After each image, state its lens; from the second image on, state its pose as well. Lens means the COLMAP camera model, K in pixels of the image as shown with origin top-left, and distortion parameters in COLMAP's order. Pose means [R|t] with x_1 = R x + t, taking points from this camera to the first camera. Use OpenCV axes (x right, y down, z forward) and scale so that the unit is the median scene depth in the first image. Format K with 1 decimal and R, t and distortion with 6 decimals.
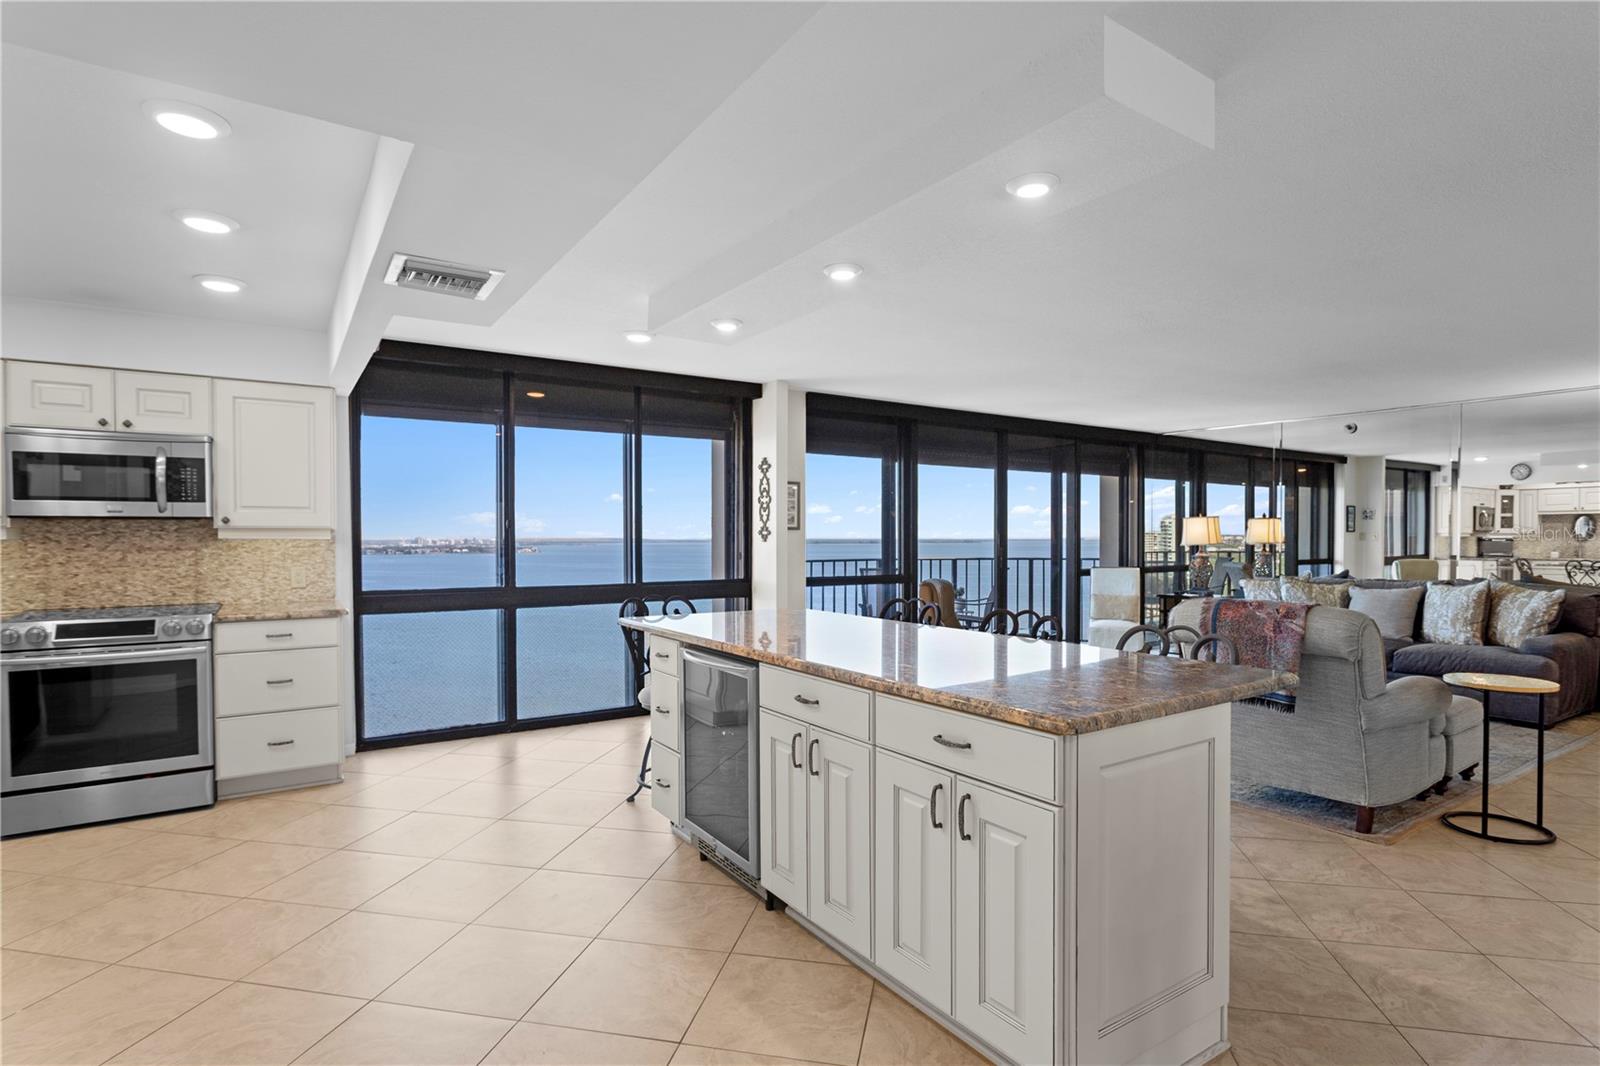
lens RADIAL K [[794.1, 0, 799.9], [0, 794.1, 550.6], [0, 0, 1]] dist [-0.012188, 0.007032]
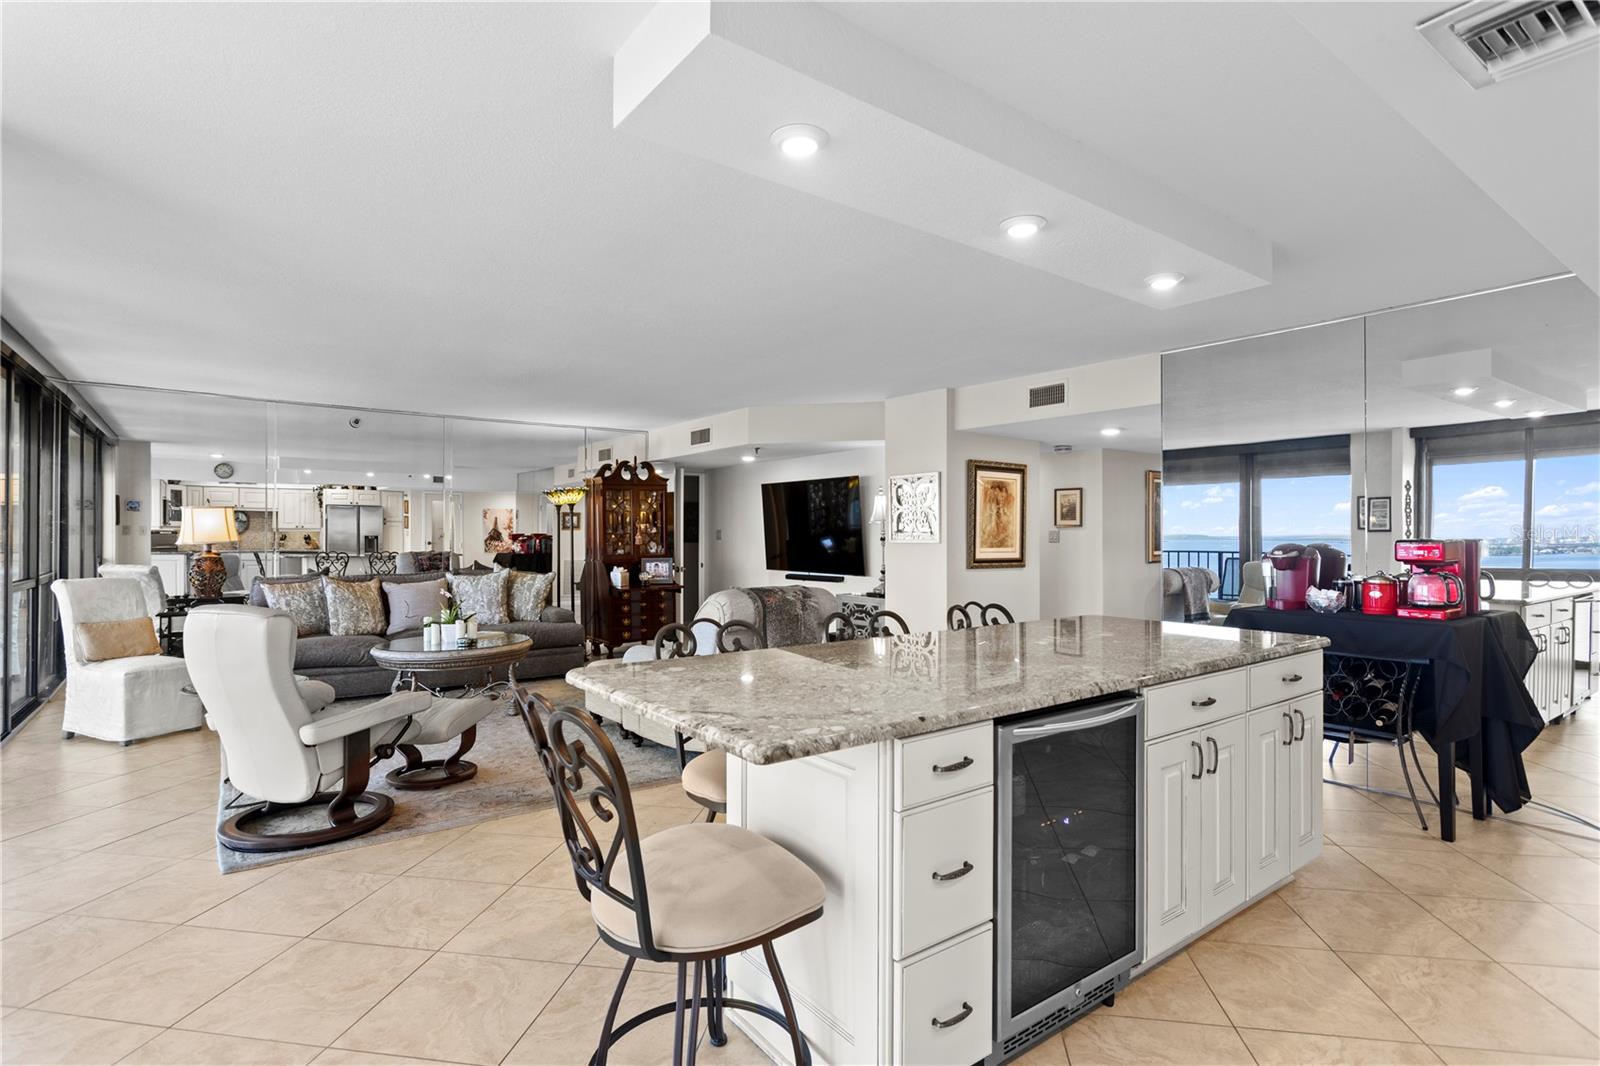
lens RADIAL K [[794.1, 0, 795.4], [0, 794.1, 530.0], [0, 0, 1]] dist [-0.012188, 0.007032]
pose [[-0.054093, 0.002799, 0.998532, -0.402001], [0.014044, 0.999899, -0.002042, -0.014117], [-0.998437, 0.013913, -0.054127, 0.664716]]
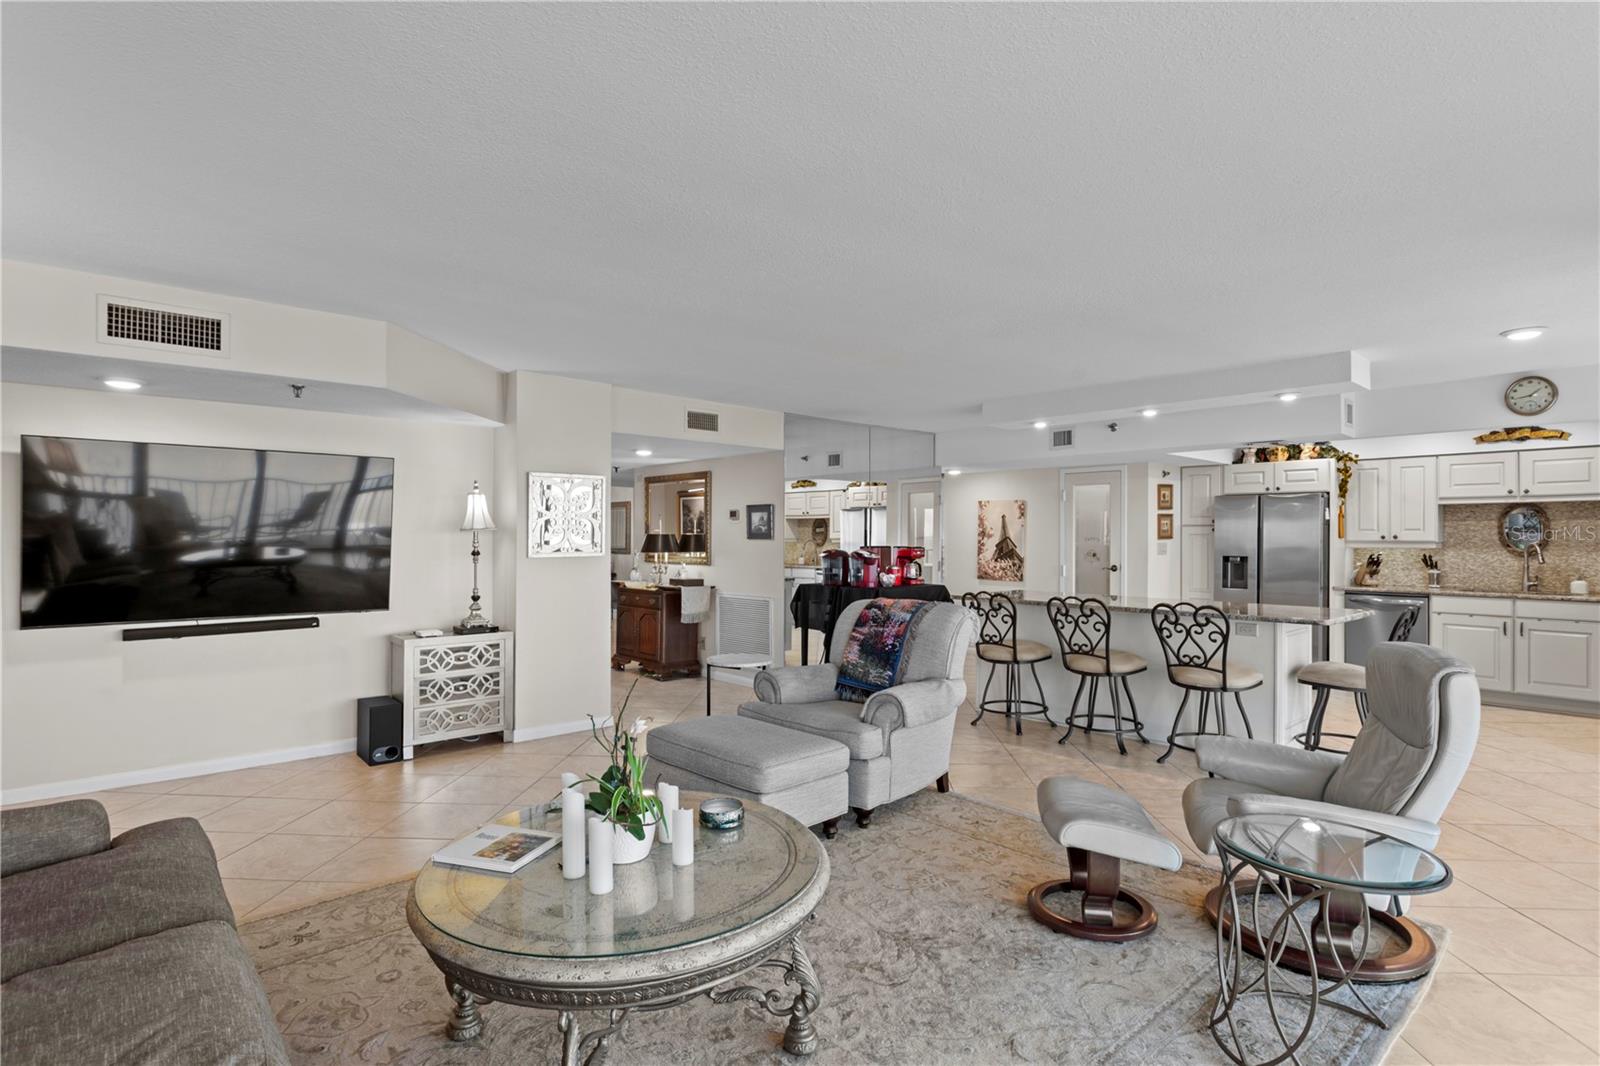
lens RADIAL K [[794.1, 0, 796.0], [0, 794.1, 535.6], [0, 0, 1]] dist [-0.012188, 0.007032]
pose [[-0.987519, -0.003061, -0.157473, 0.625596], [-0.005201, 0.999900, 0.013181, -0.034893], [0.157417, 0.013836, -0.987435, 1.425635]]
